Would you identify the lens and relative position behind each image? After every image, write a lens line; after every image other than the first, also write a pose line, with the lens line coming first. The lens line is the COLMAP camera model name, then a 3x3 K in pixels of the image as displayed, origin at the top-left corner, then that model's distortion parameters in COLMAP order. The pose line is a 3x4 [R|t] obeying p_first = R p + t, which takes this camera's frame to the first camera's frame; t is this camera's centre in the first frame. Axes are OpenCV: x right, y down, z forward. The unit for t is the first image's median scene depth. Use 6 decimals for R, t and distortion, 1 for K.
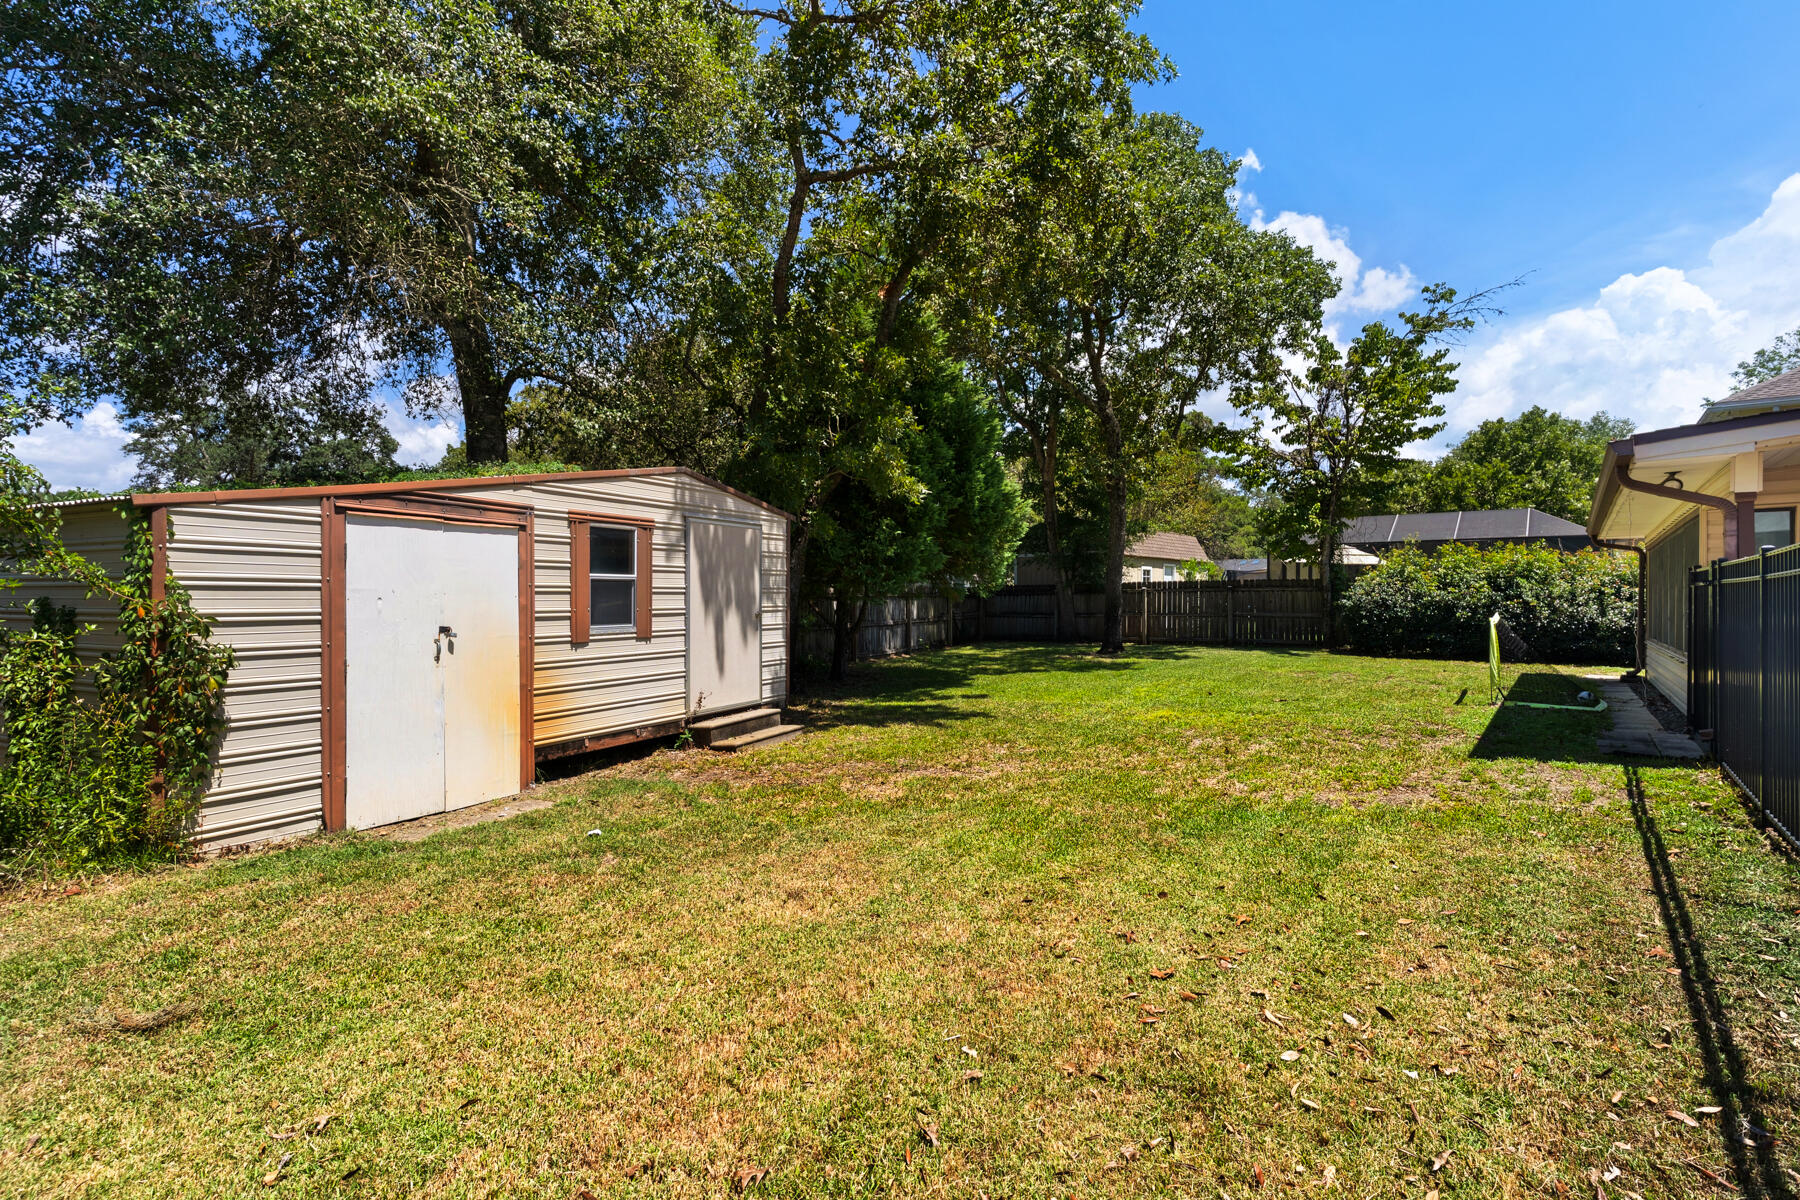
lens RADIAL K [[878.7, 0, 900.0], [0, 878.7, 600.0], [0, 0, 1]] dist [-0.001141, -0.000262]
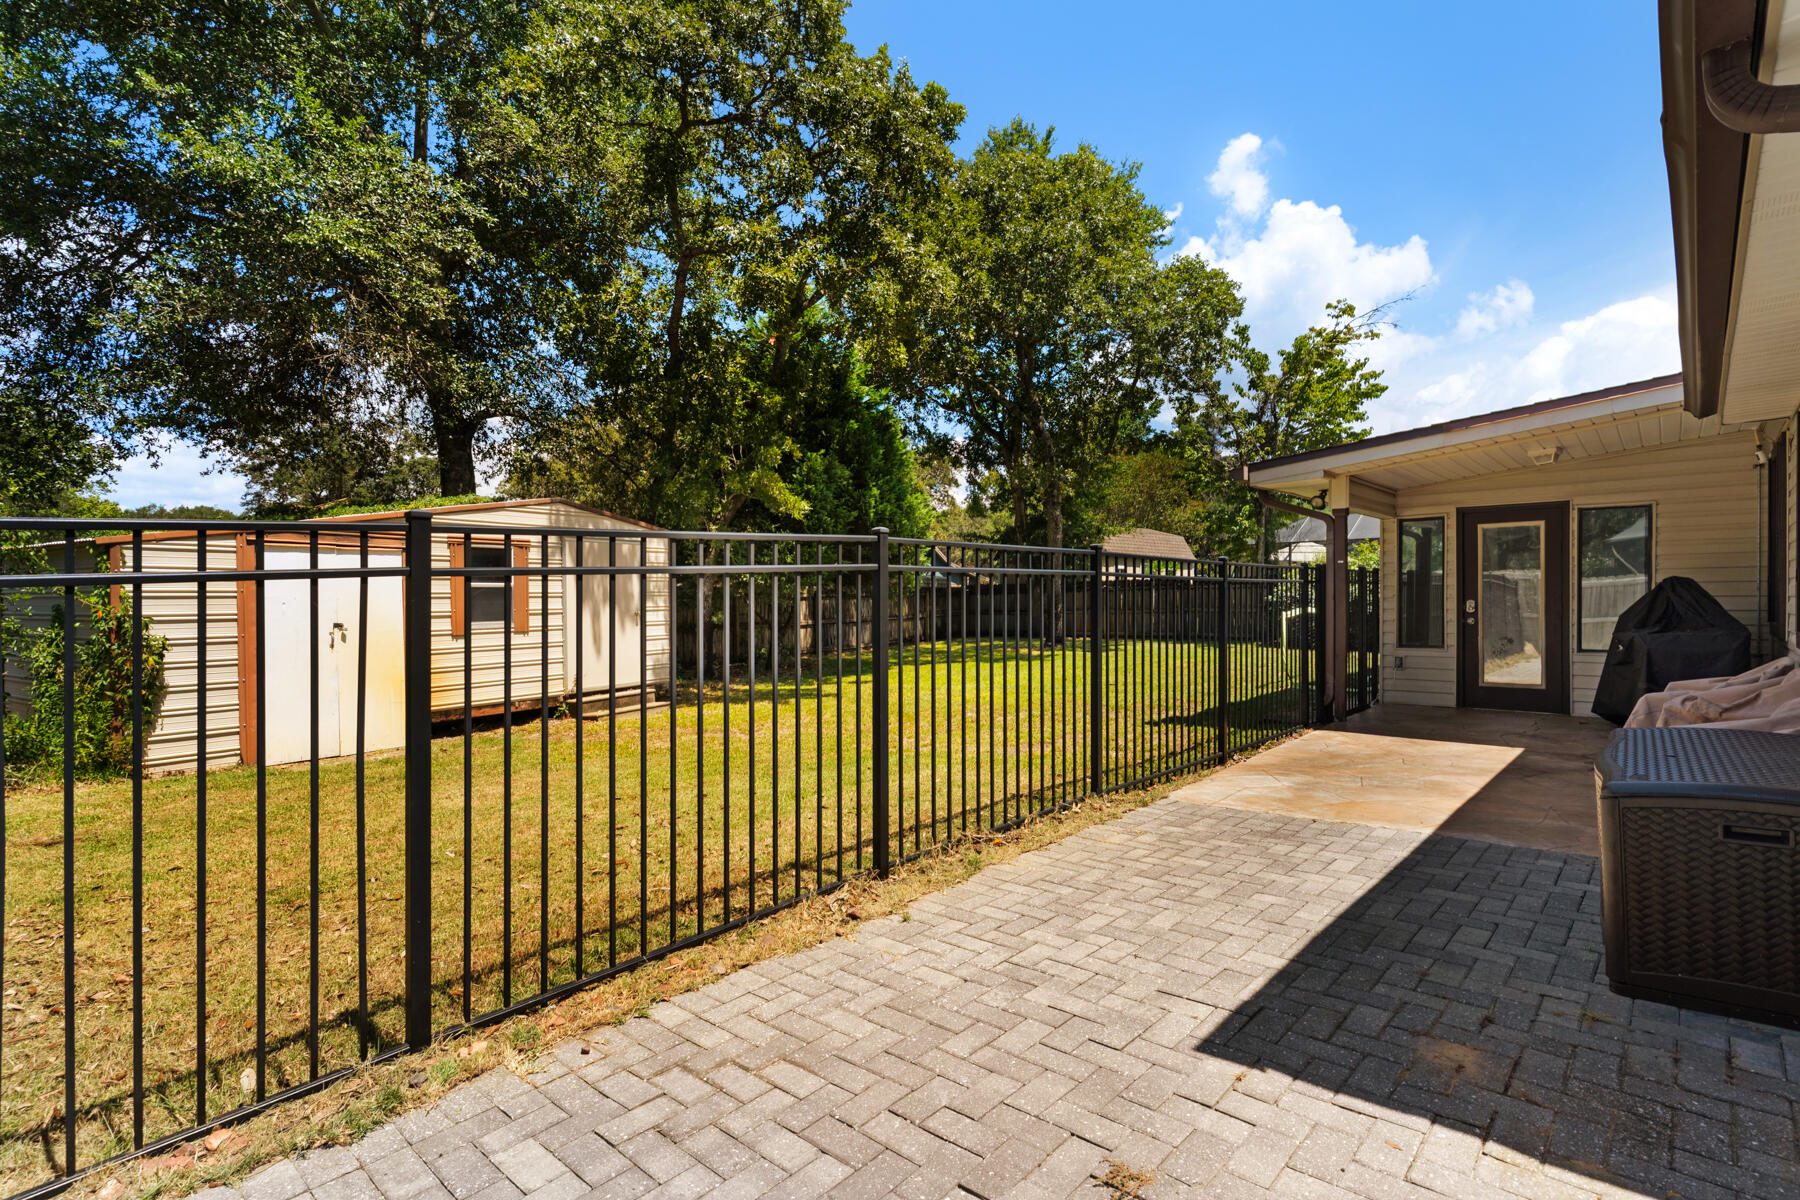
lens RADIAL K [[865.3, 0, 900.0], [0, 865.3, 600.0], [0, 0, 1]] dist [-0.000301, -0.000080]
pose [[0.996476, -0.008712, -0.083423, 0.249599], [0.008866, 0.999960, 0.001476, -0.000281], [0.083407, -0.002211, 0.996513, -0.150454]]
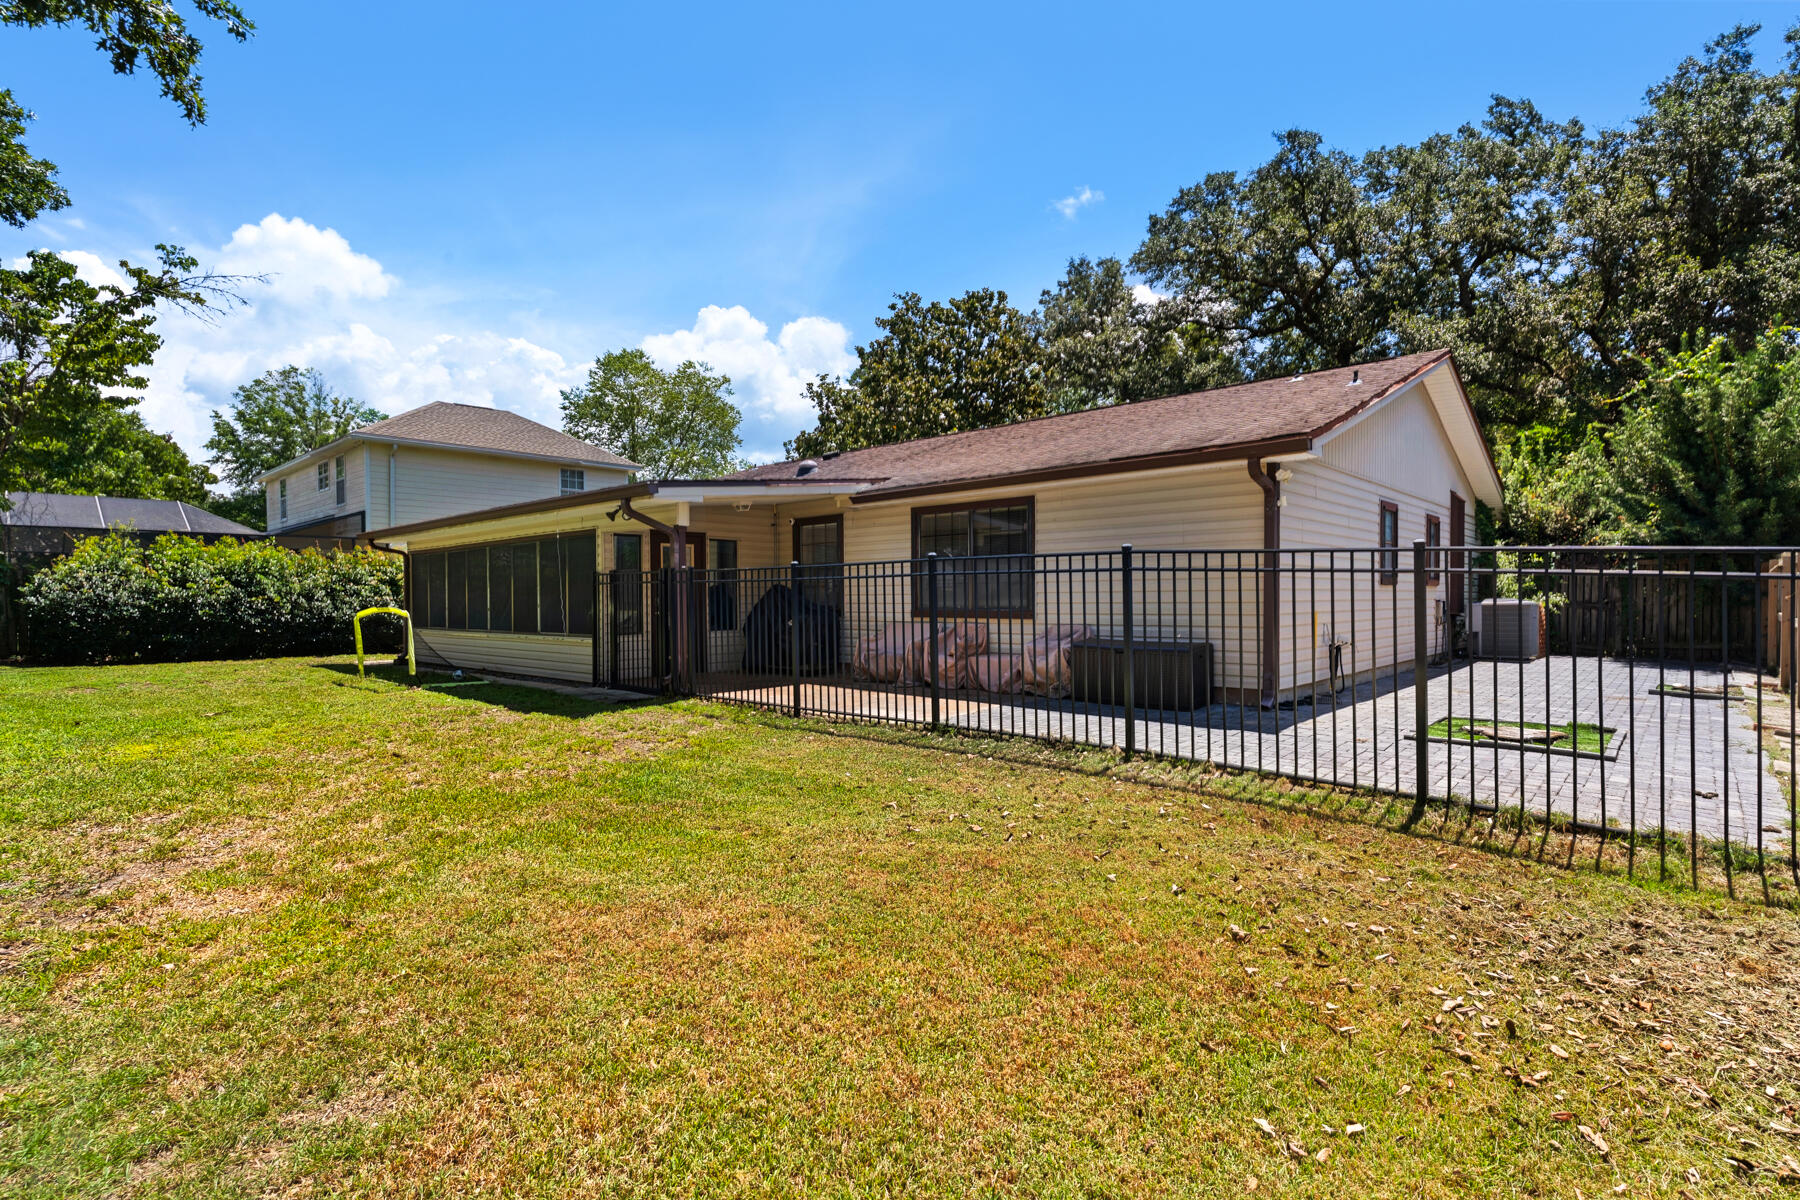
lens RADIAL K [[865.3, 0, 900.0], [0, 865.3, 600.0], [0, 0, 1]] dist [-0.000301, -0.000080]
pose [[0.108119, -0.009063, 0.994097, -0.297392], [0.006519, 0.999943, 0.008407, 0.000859], [-0.994117, 0.005572, 0.108172, 0.254350]]
